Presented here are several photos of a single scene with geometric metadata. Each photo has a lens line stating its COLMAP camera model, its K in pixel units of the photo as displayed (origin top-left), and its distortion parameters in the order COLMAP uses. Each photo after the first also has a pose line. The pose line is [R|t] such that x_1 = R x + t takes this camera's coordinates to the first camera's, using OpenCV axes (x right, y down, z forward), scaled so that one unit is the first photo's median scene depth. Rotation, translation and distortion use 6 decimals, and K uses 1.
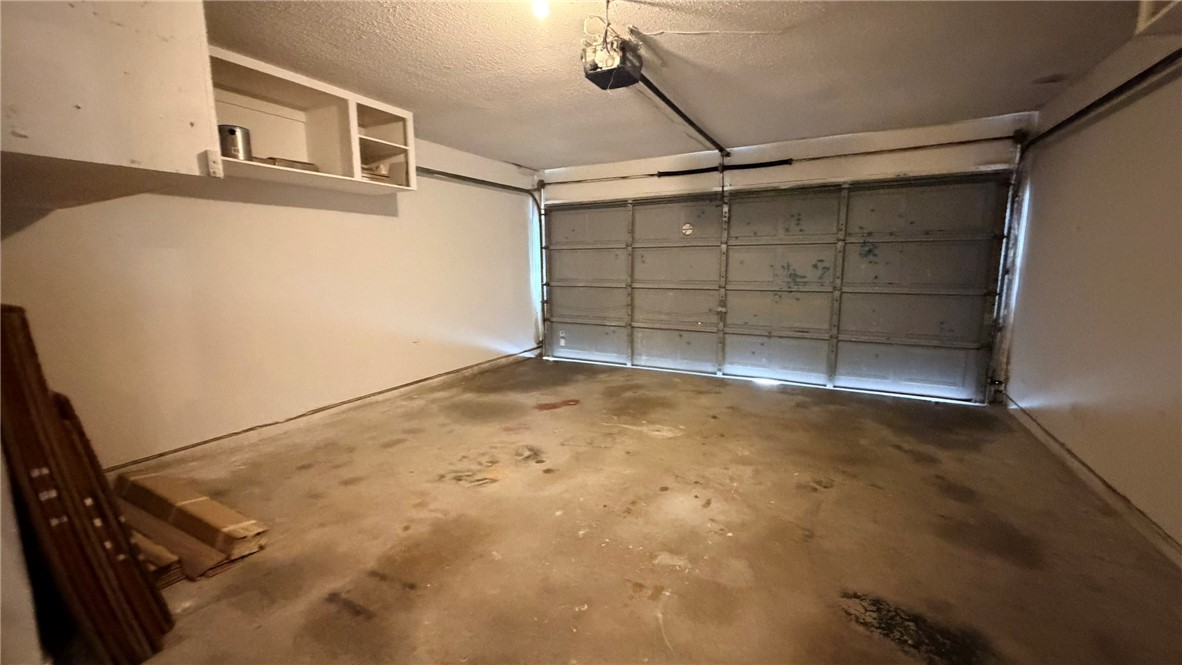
lens RADIAL K [[471.2, 0, 588.8], [0, 471.2, 332.1], [0, 0, 1]] dist [0.000448, -0.000316]
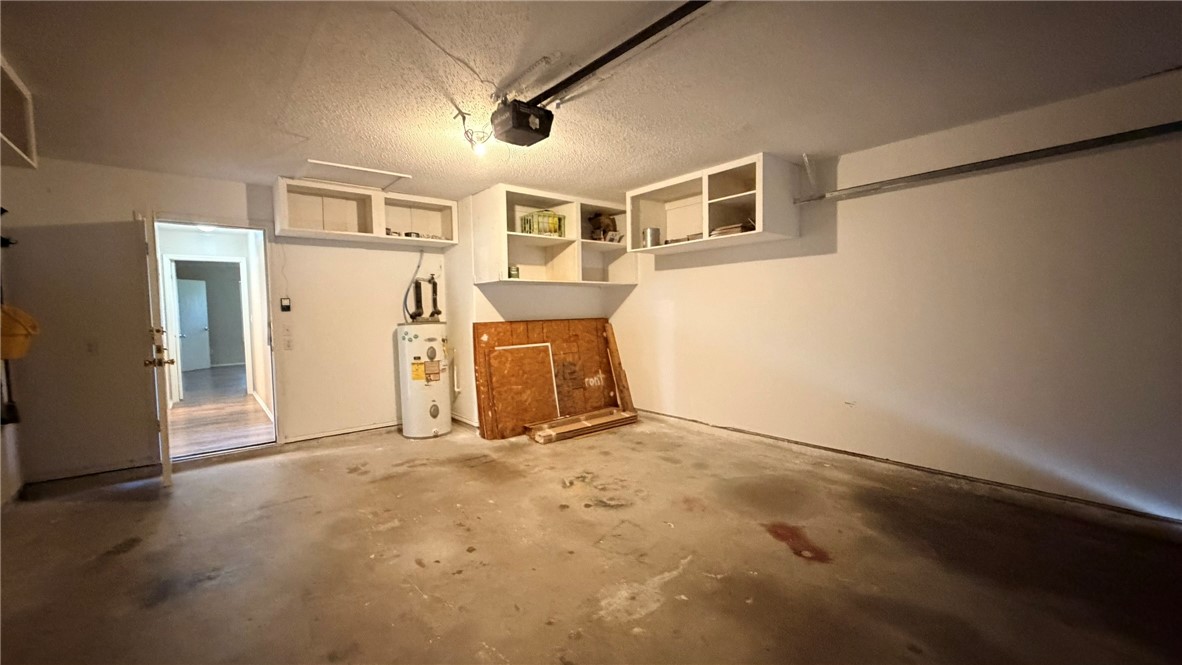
lens RADIAL K [[471.2, 0, 588.5], [0, 471.2, 333.2], [0, 0, 1]] dist [0.000448, -0.000316]
pose [[-0.371148, 0.061680, -0.926523, 0.741907], [-0.115974, 0.986900, 0.112156, -0.188389], [0.921303, 0.149079, -0.359132, 1.194389]]
